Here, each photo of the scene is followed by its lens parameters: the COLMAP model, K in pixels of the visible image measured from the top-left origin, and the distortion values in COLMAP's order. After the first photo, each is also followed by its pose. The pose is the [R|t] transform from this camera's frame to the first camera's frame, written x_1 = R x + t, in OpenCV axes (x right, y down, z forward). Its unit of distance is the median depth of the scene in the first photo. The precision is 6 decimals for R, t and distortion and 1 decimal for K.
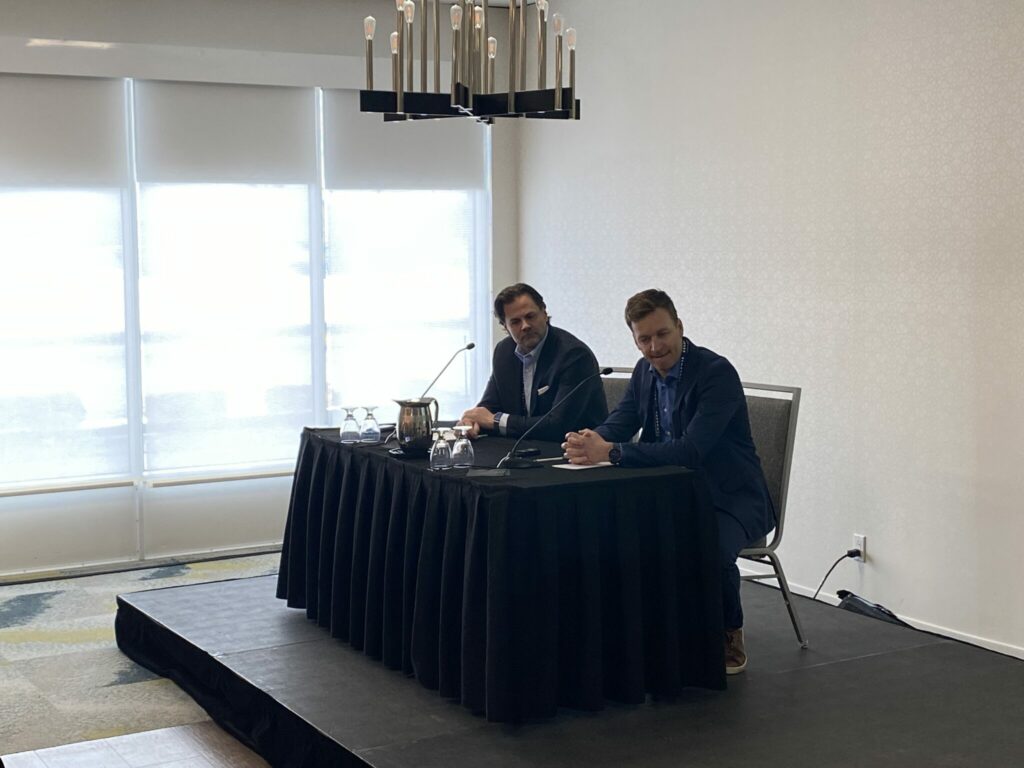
lens RADIAL K [[1560.3, 0, 512.0], [0, 1560.3, 384.0], [0, 0, 1]] dist [0.361368, -0.040397]
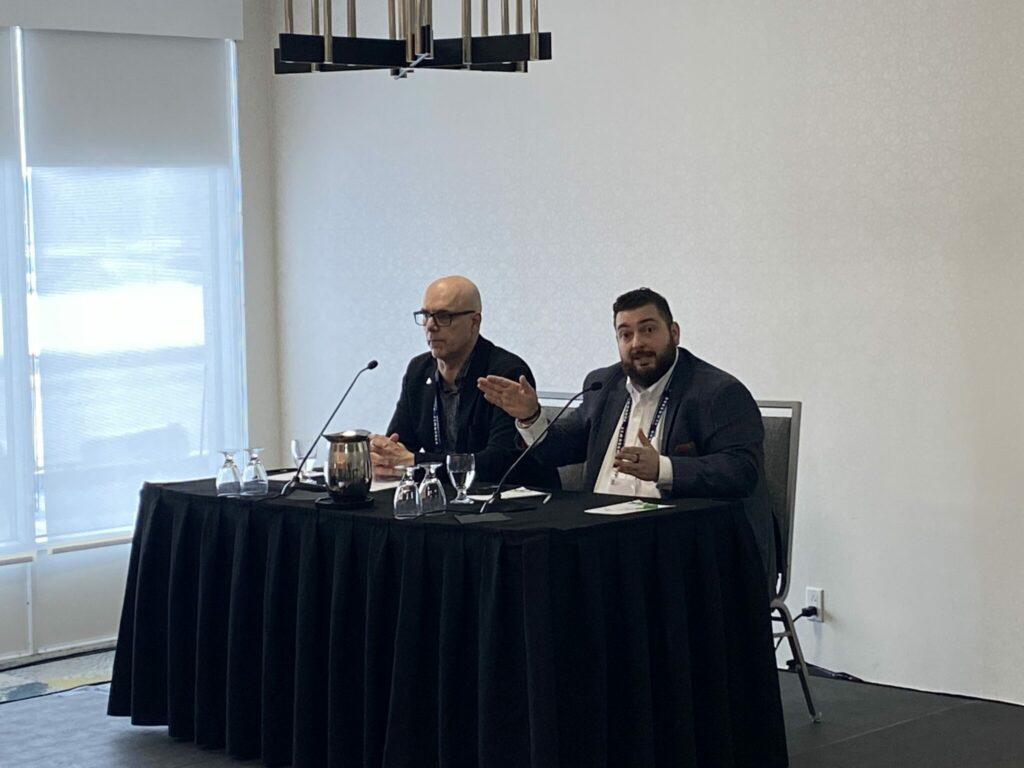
lens RADIAL K [[2246.7, 0, 512.0], [0, 2246.7, 384.0], [0, 0, 1]] dist [0.291581, -0.108164]
pose [[0.968774, -0.032905, 0.245751, -0.240320], [0.040232, 0.998881, -0.024852, 0.015873], [-0.244658, 0.033964, 0.969014, -0.087982]]
